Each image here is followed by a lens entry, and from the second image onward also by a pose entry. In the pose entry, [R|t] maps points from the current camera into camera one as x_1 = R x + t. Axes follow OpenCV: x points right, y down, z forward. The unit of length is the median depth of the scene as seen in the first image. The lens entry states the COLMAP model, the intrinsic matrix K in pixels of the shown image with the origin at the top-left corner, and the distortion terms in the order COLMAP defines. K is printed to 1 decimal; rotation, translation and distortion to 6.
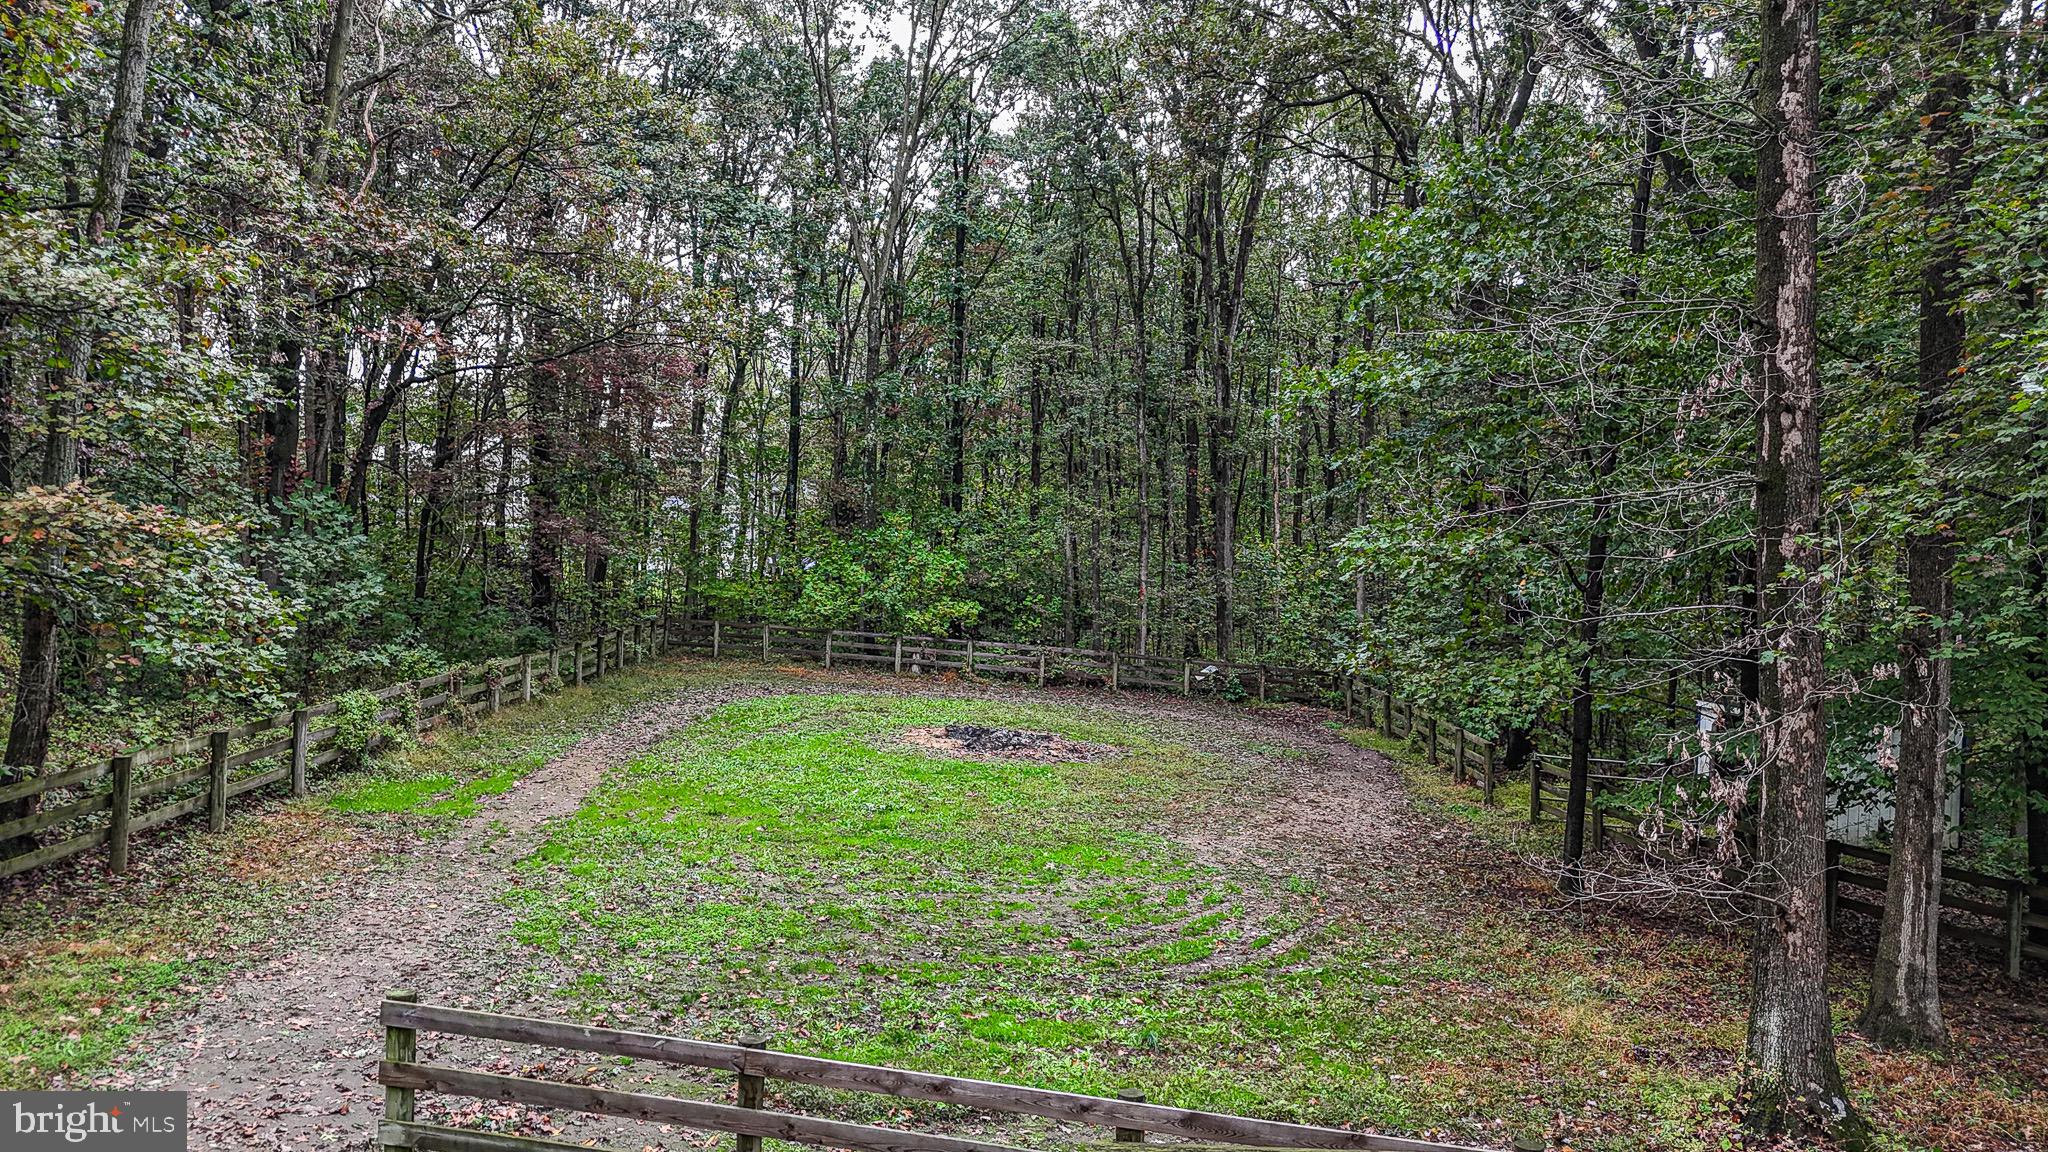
lens RADIAL K [[1508.6, 0, 1046.1], [0, 1508.6, 641.4], [0, 0, 1]] dist [0.071267, -0.055924]
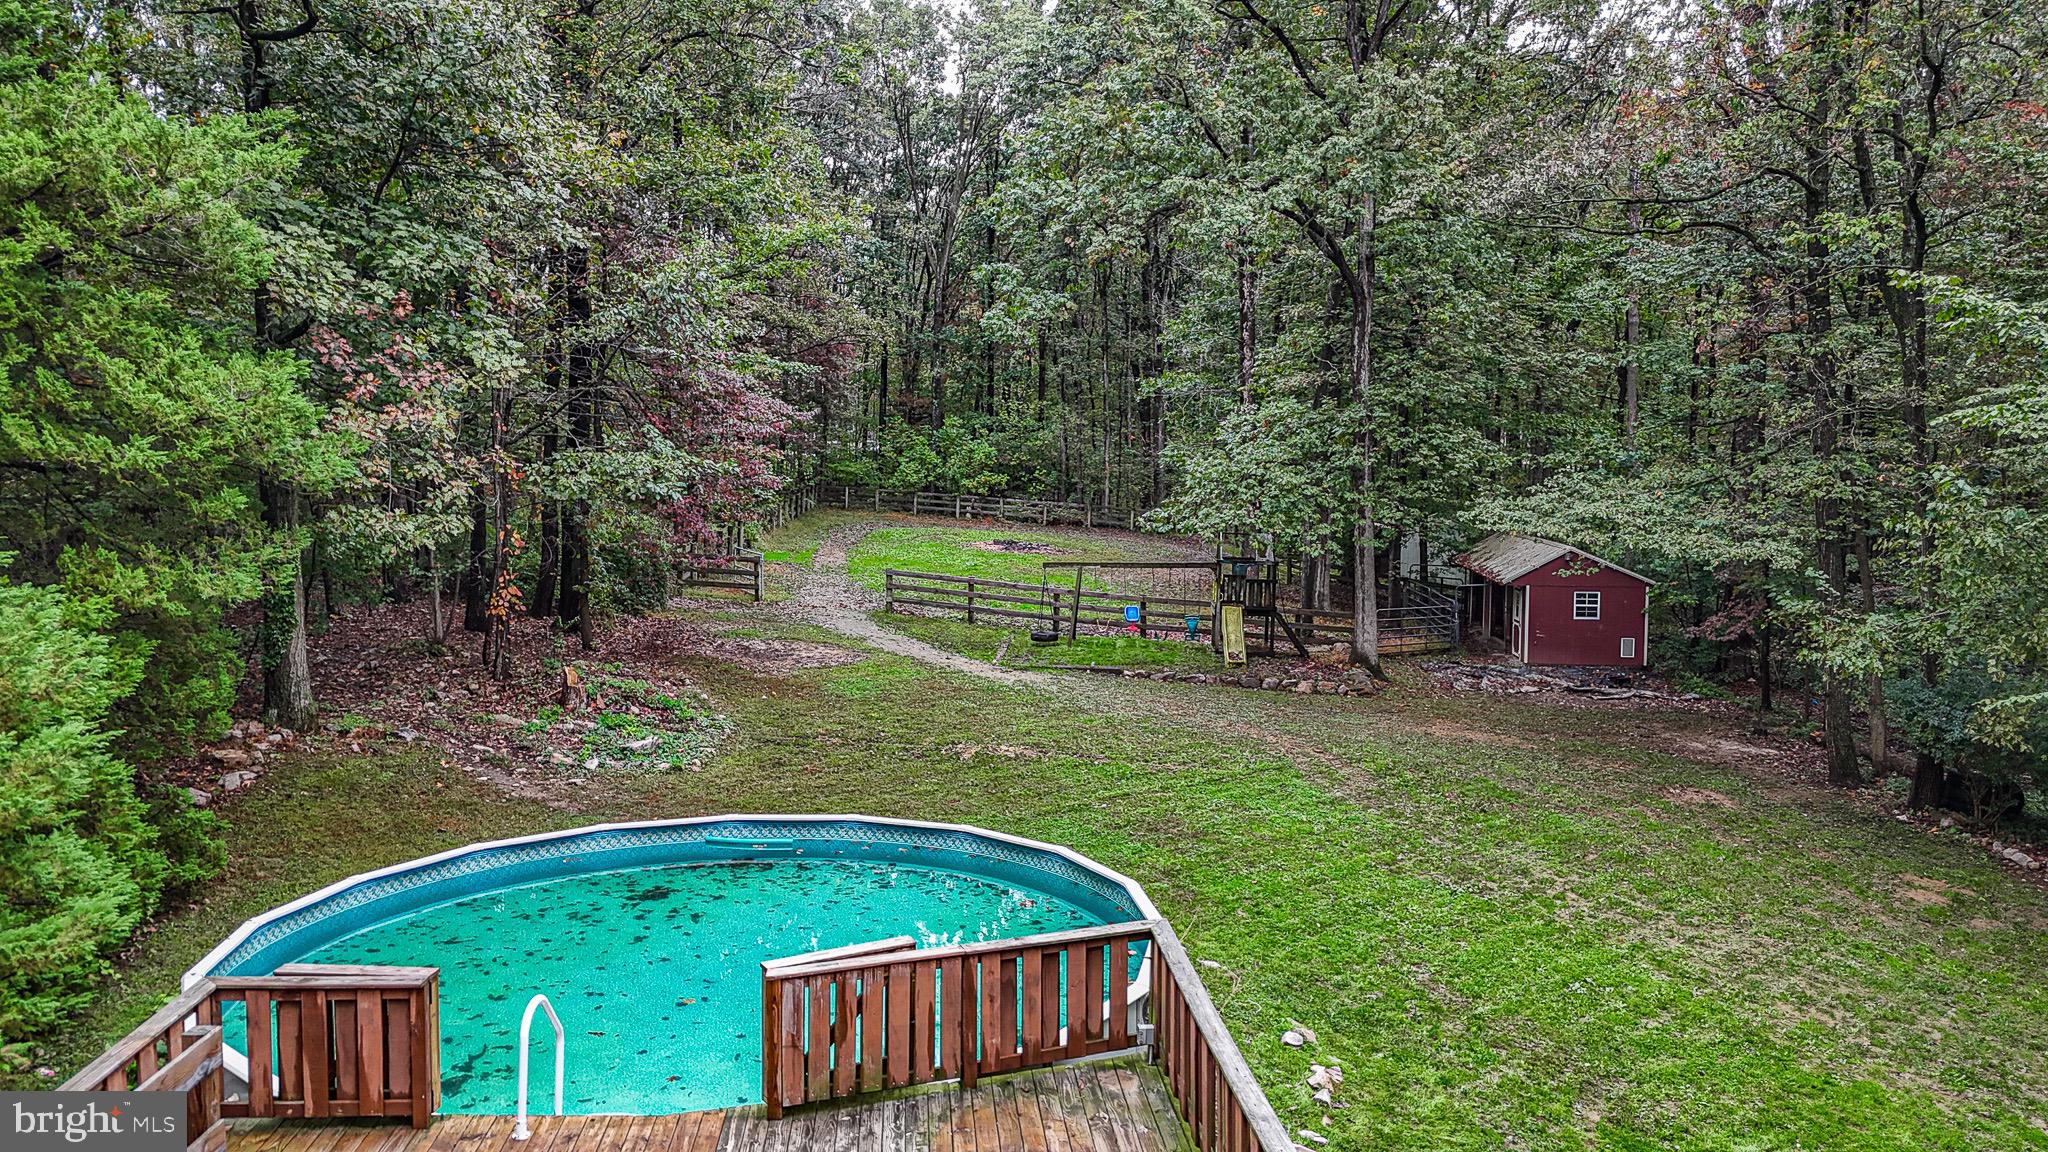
lens RADIAL K [[1508.6, 0, 1031.7], [0, 1508.6, 573.2], [0, 0, 1]] dist [0.071267, -0.055924]
pose [[0.999829, -0.003399, -0.018203, 0.012095], [0.004135, 0.999168, 0.040584, 0.014691], [0.018050, -0.040652, 0.999010, -0.638966]]
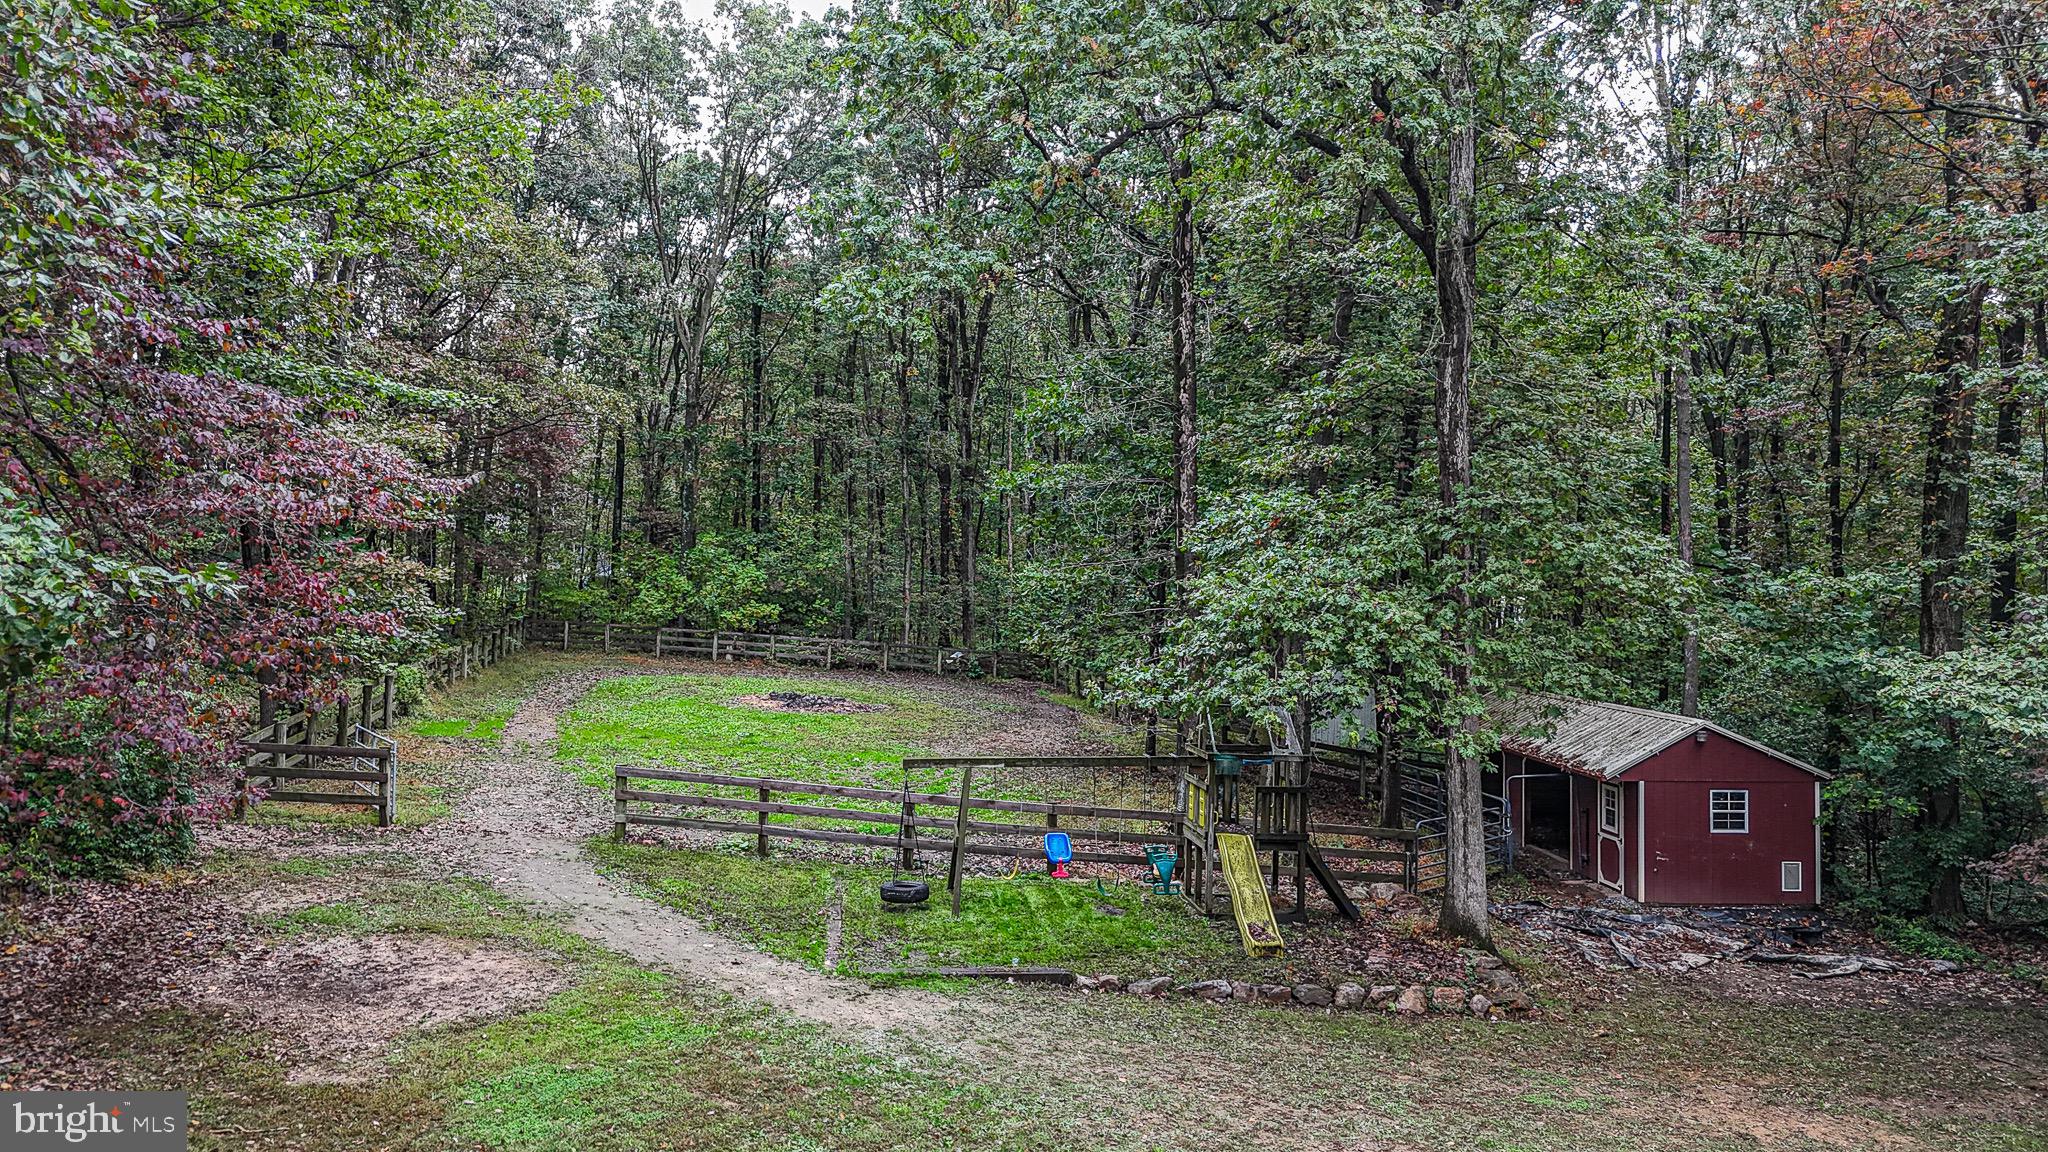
lens RADIAL K [[1508.6, 0, 1037.9], [0, 1508.6, 574.6], [0, 0, 1]] dist [0.071267, -0.055924]
pose [[0.988127, 0.000836, 0.153640, -0.024380], [0.005967, 0.999022, -0.043810, 0.006039], [-0.153526, 0.044206, 0.987155, -0.314479]]
